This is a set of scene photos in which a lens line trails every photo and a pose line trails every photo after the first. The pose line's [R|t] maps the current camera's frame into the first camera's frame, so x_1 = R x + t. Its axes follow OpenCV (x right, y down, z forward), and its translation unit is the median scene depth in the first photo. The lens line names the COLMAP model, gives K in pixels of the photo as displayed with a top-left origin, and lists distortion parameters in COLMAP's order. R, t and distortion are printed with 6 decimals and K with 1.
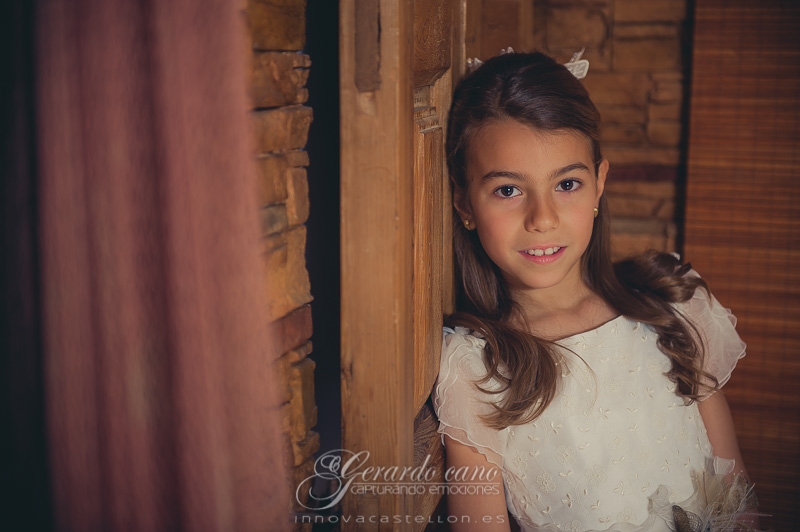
lens RADIAL K [[1353.0, 0, 402.3], [0, 1353.0, 263.5], [0, 0, 1]] dist [0.091589, 0.000000]
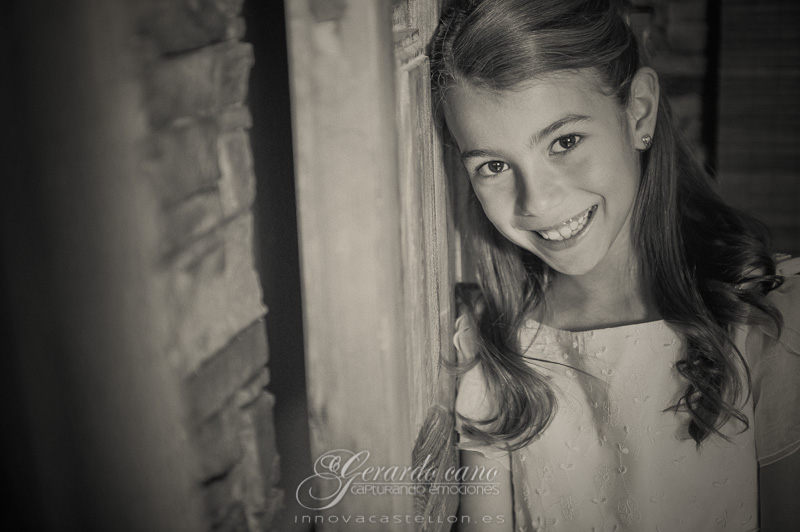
lens RADIAL K [[1353.0, 0, 396.8], [0, 1353.0, 269.2], [0, 0, 1]] dist [0.091589, 0.000000]
pose [[0.998711, -0.046156, 0.021095, -0.010624], [0.044224, 0.995452, 0.084372, -0.055030], [-0.024893, -0.083331, 0.996211, 0.284199]]
